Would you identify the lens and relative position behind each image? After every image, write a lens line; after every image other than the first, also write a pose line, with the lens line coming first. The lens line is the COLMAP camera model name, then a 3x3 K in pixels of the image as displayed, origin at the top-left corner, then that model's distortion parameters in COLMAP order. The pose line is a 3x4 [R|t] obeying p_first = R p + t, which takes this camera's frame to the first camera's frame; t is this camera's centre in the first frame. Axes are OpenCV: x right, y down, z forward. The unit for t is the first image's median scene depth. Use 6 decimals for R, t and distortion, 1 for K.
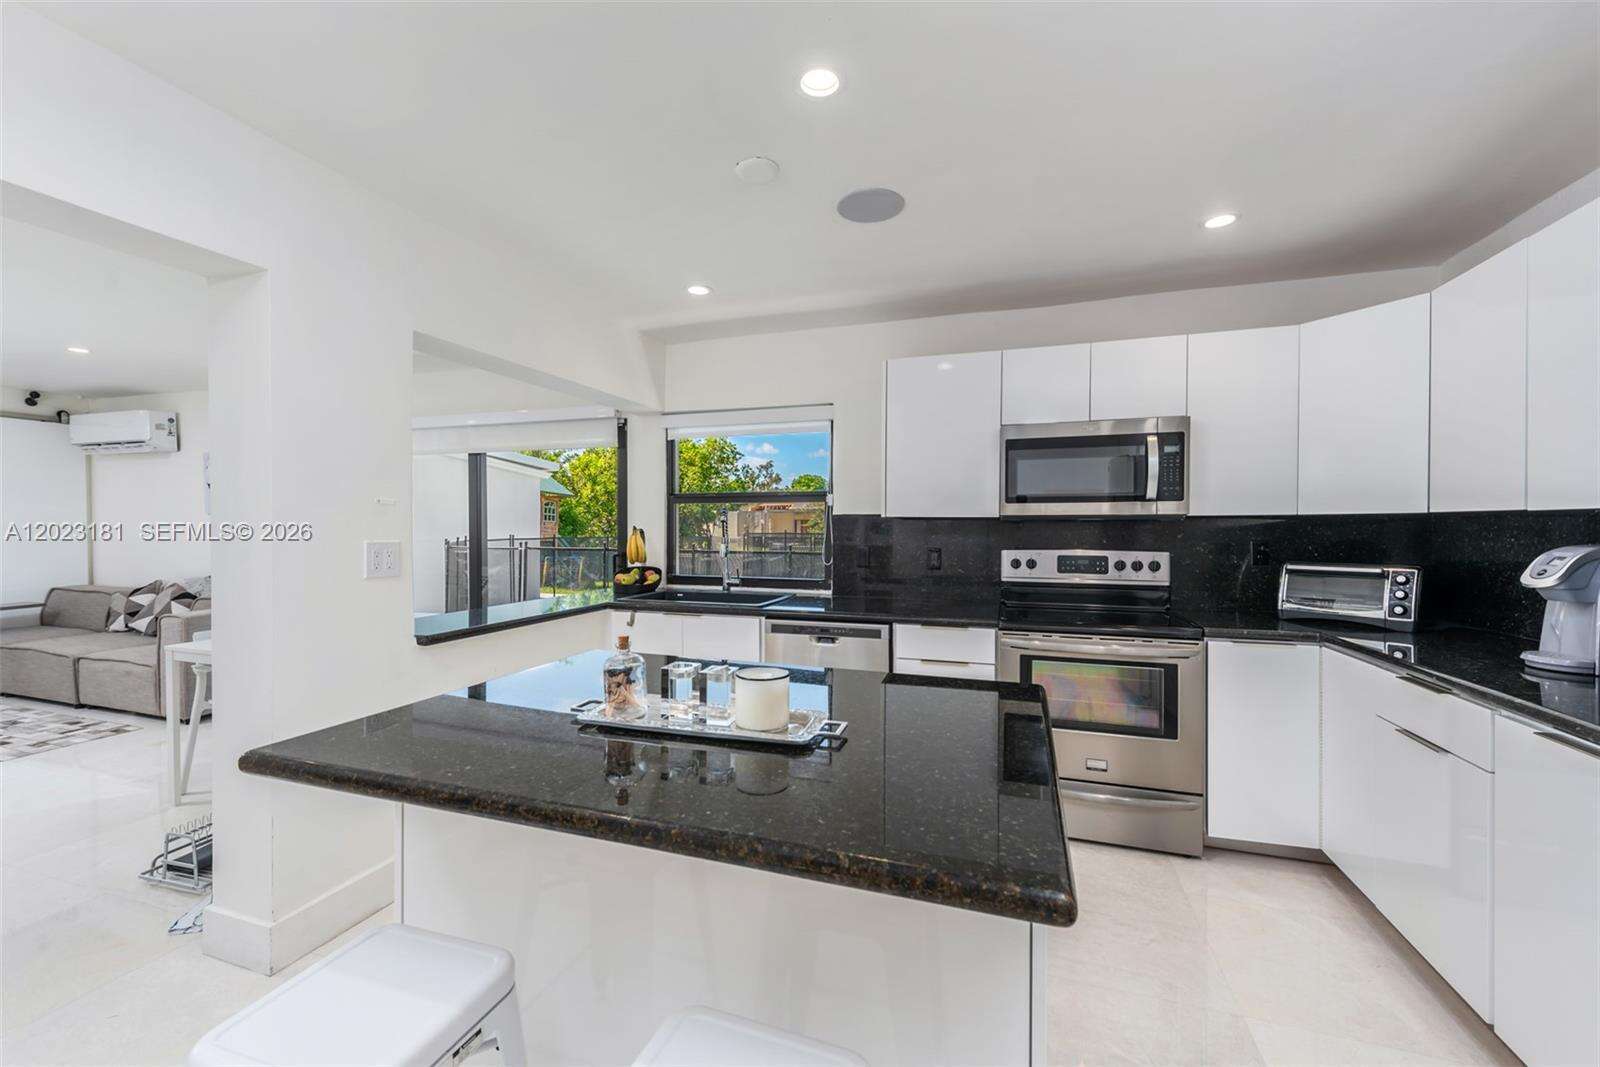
lens RADIAL K [[641.8, 0, 794.6], [0, 641.8, 531.4], [0, 0, 1]] dist [0.001145, -0.000377]
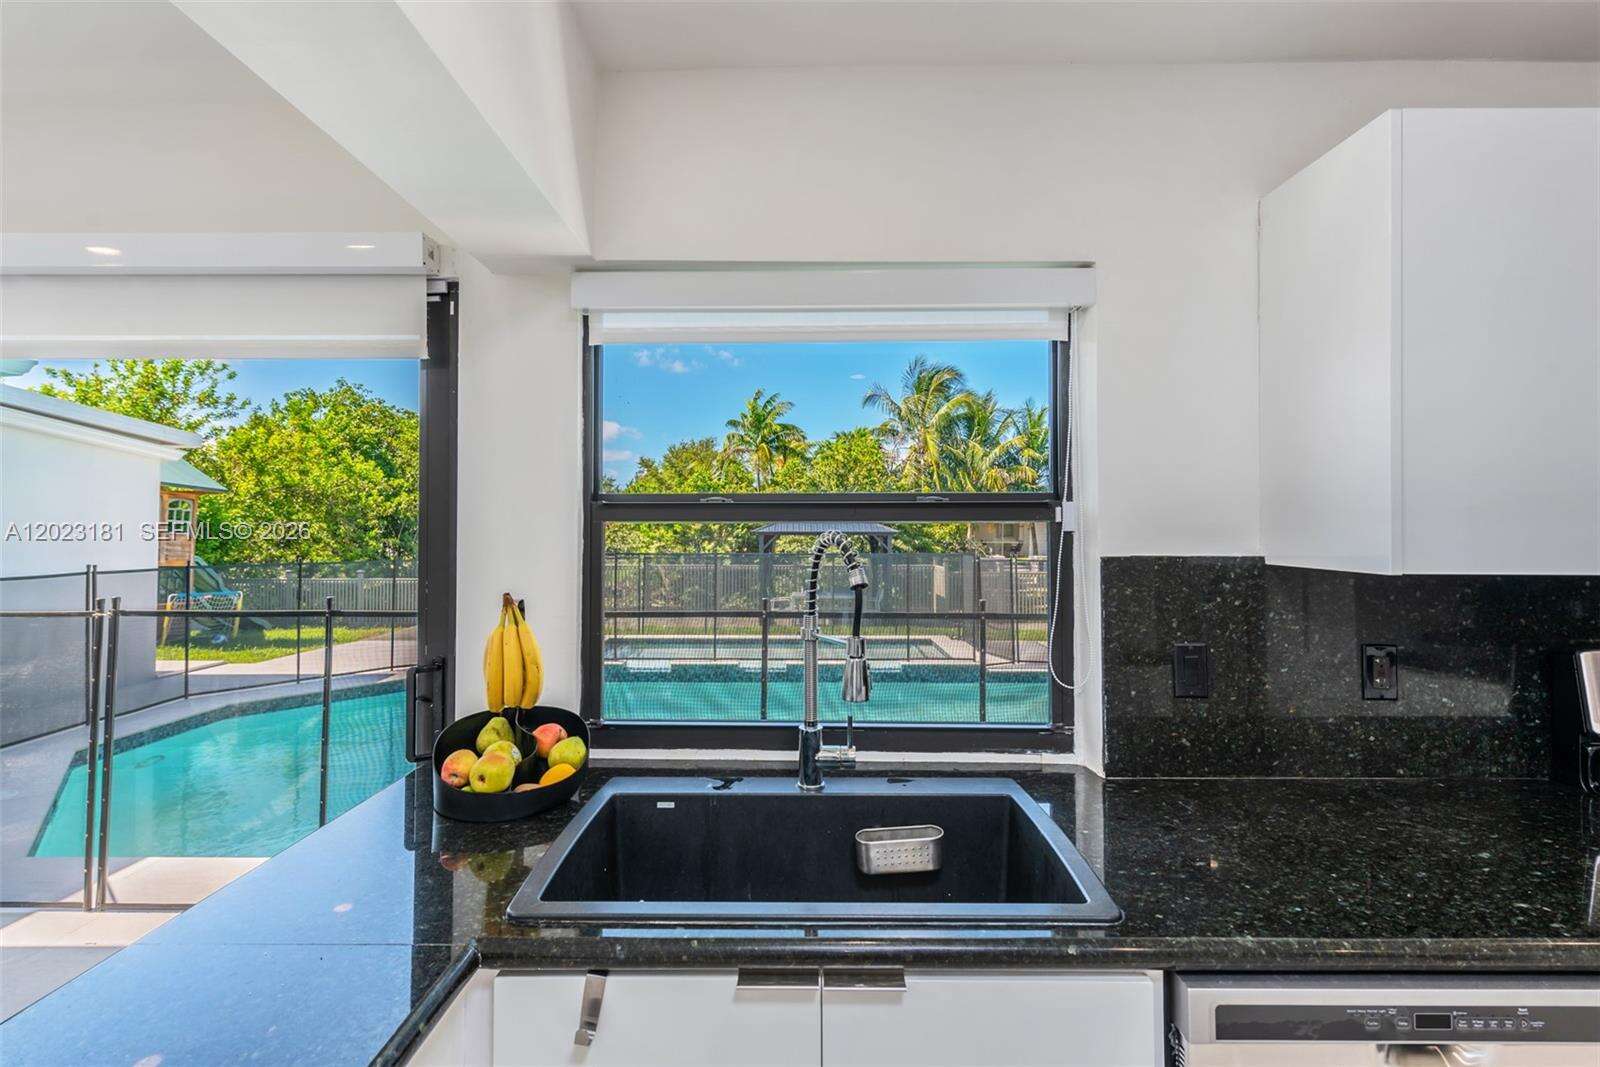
lens RADIAL K [[752.0, 0, 795.8], [0, 752.0, 515.3], [0, 0, 1]] dist [0.000925, -0.000035]
pose [[0.947873, 0.003955, 0.318622, -0.241531], [0.005408, 0.999579, -0.028498, -0.037684], [-0.318601, 0.028735, 0.947453, 0.616391]]
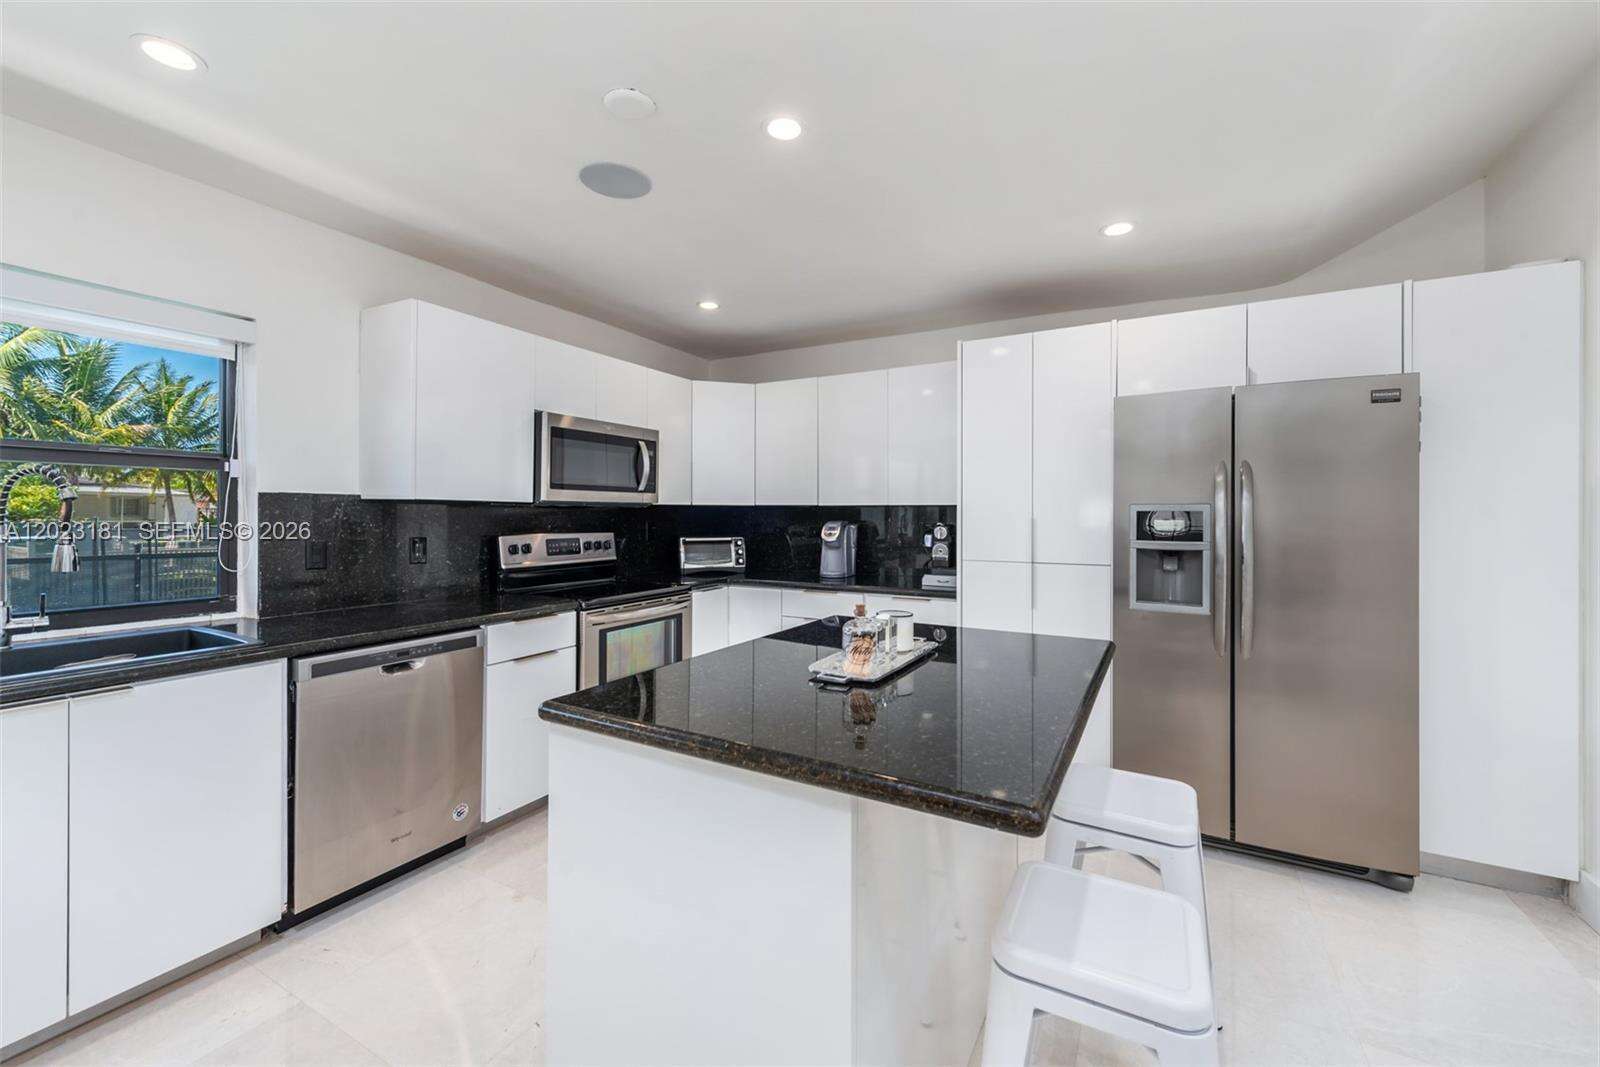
lens RADIAL K [[647.4, 0, 809.0], [0, 647.4, 517.8], [0, 0, 1]] dist [0.008858, -0.000124]
pose [[0.163308, -0.006229, 0.986555, -0.480851], [0.003276, 0.999978, 0.005772, -0.002787], [-0.986570, 0.002290, 0.163325, 0.332186]]
